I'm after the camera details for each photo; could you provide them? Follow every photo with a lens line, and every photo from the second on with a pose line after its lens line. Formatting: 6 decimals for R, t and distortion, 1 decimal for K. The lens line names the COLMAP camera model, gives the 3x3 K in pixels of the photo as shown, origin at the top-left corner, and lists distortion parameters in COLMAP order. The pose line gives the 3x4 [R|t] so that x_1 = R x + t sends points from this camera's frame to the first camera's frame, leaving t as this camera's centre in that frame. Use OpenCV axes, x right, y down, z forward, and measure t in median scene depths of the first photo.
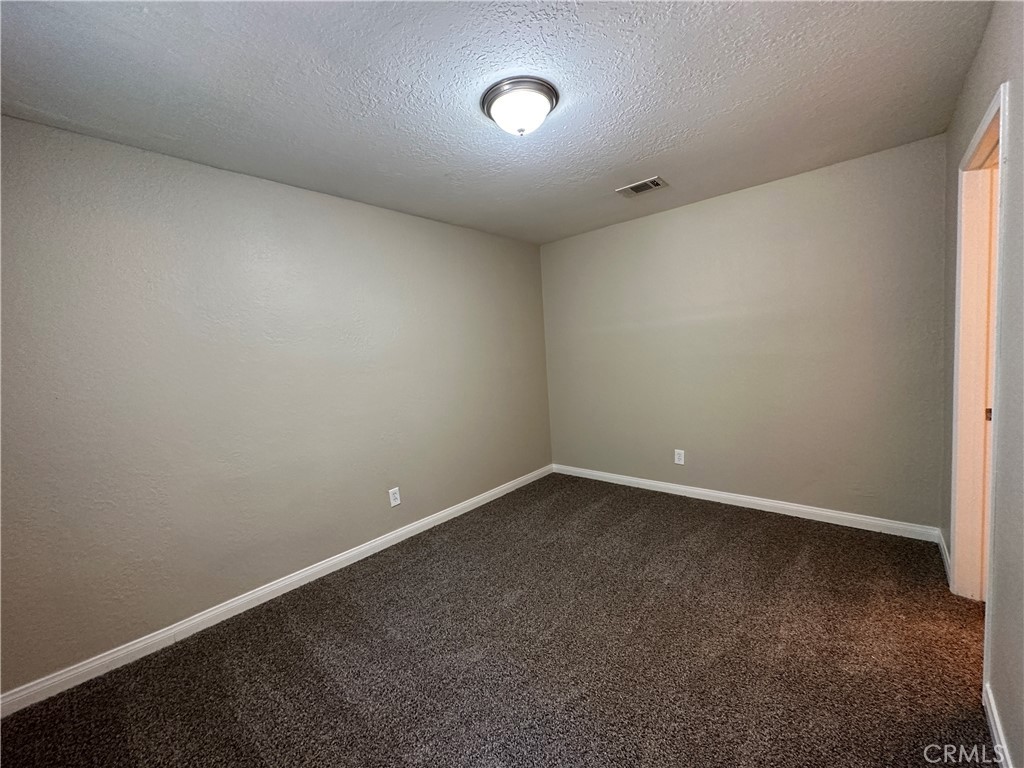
lens RADIAL K [[406.9, 0, 511.3], [0, 406.9, 383.4], [0, 0, 1]] dist [-0.003907, 0.000897]
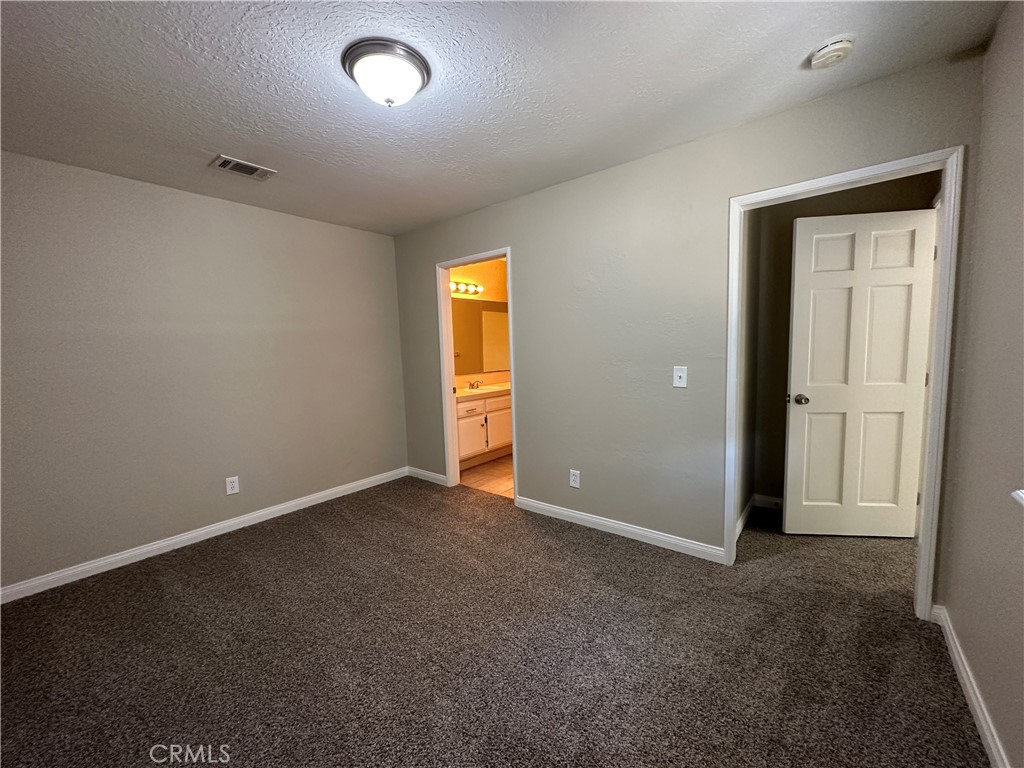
lens RADIAL K [[406.9, 0, 512.2], [0, 406.9, 385.9], [0, 0, 1]] dist [-0.003907, 0.000897]
pose [[-0.047690, -0.038191, 0.998132, -0.550698], [0.109957, 0.992995, 0.043248, -0.001770], [-0.992792, 0.111814, -0.043157, 0.501159]]
